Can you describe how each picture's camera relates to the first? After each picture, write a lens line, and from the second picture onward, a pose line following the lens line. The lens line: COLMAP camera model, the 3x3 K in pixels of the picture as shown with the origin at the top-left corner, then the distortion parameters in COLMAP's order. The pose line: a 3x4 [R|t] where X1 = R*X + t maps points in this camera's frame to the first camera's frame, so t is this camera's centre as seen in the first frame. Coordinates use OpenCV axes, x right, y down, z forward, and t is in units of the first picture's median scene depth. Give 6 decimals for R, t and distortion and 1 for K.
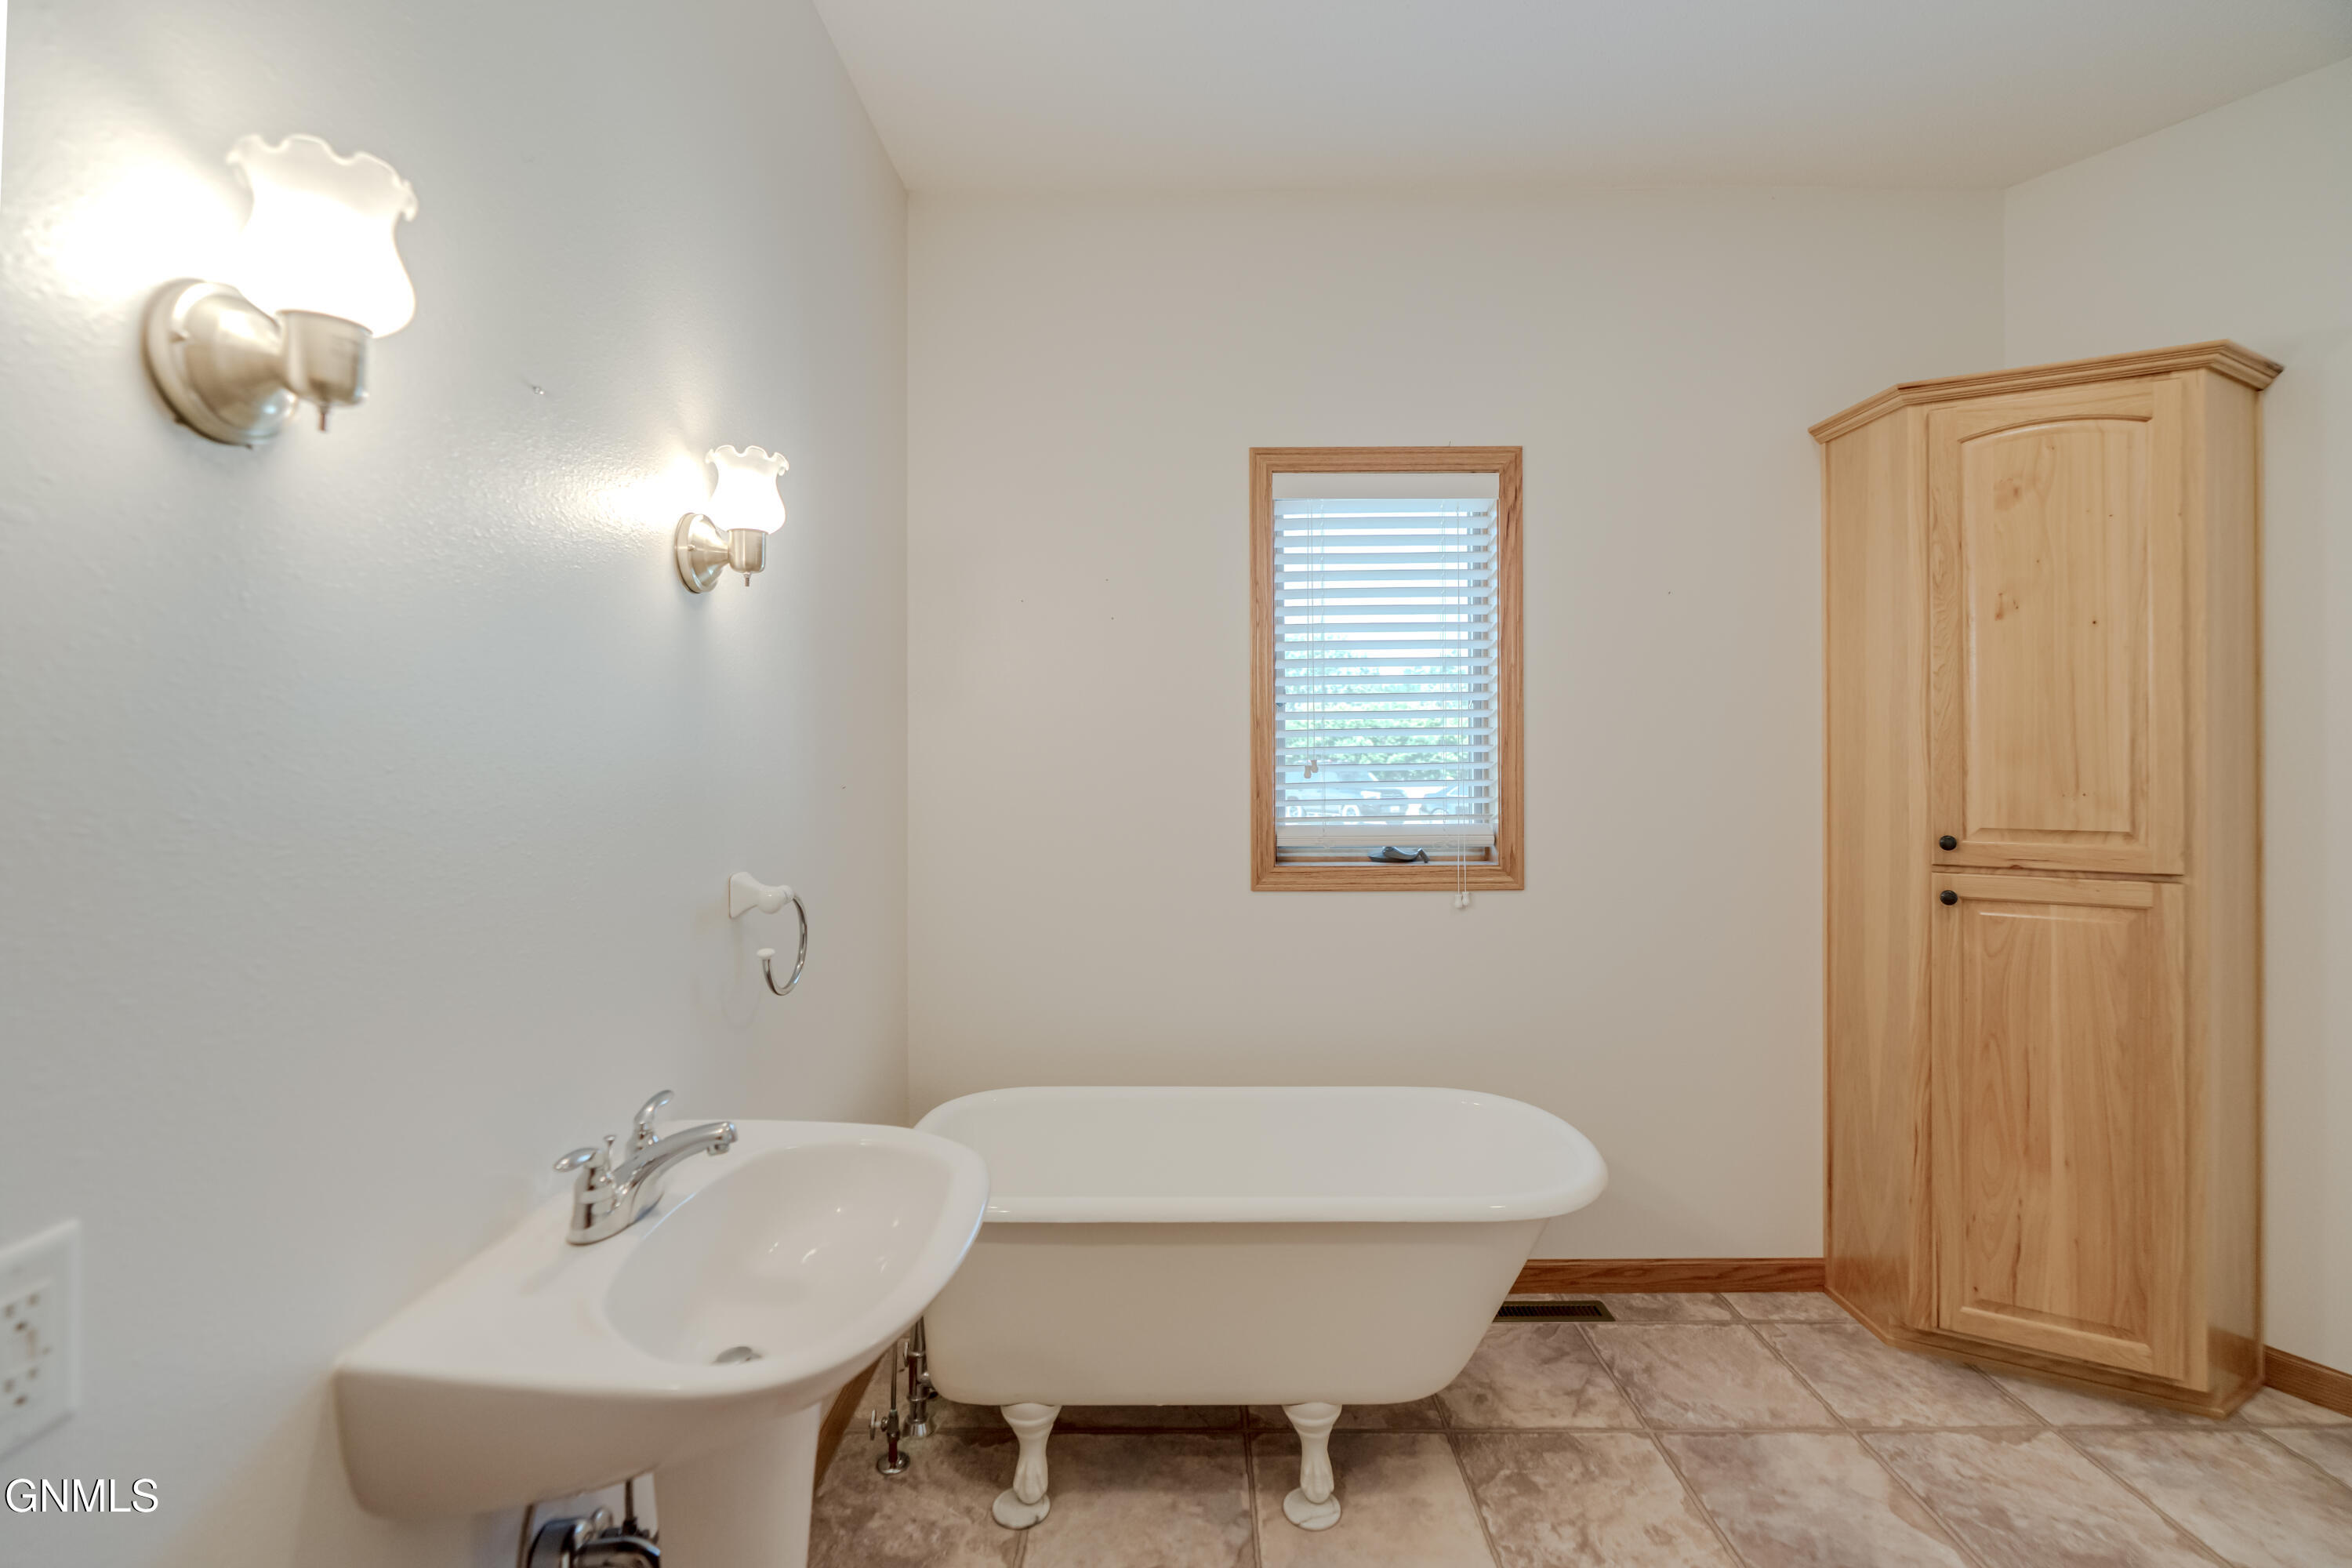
lens RADIAL K [[1042.8, 0, 1183.3], [0, 1042.8, 787.7], [0, 0, 1]] dist [-0.011082, 0.000735]
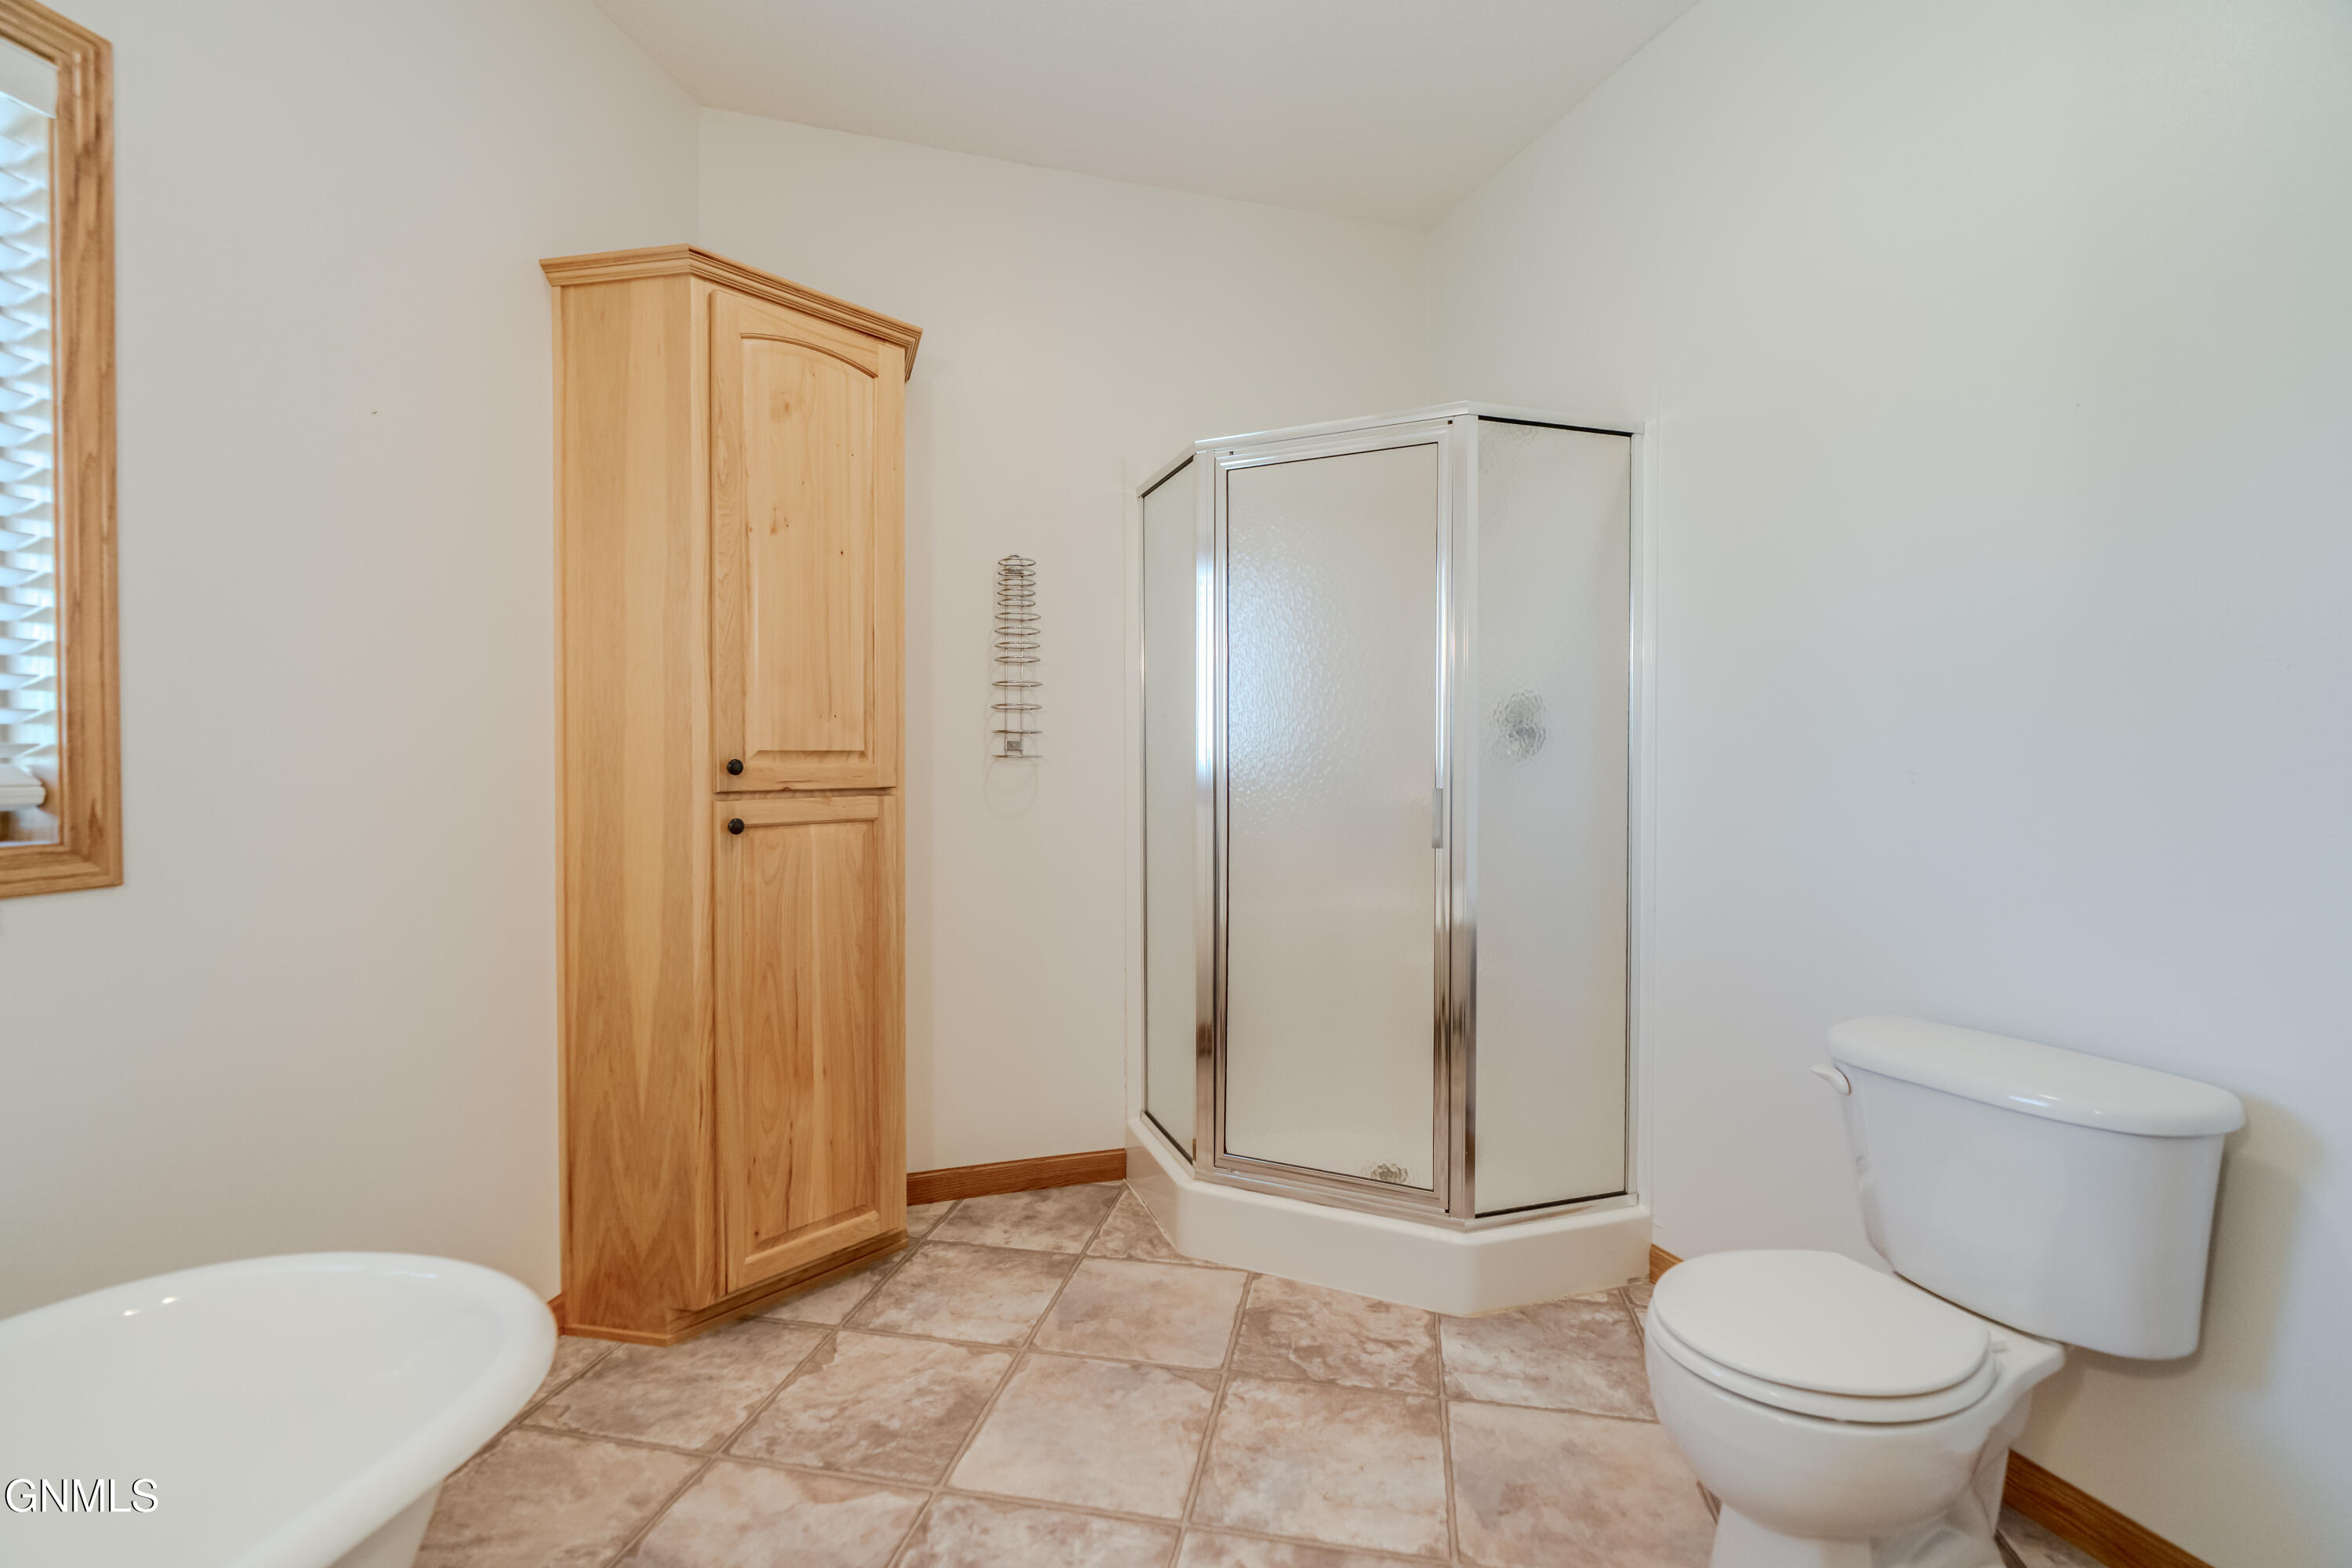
lens RADIAL K [[1042.8, 0, 1155.3], [0, 1042.8, 782.9], [0, 0, 1]] dist [-0.011082, 0.000735]
pose [[0.202294, -0.021215, 0.979095, -0.103088], [0.035493, 0.999267, 0.014319, 0.069678], [-0.978681, 0.031854, 0.202899, 0.456309]]
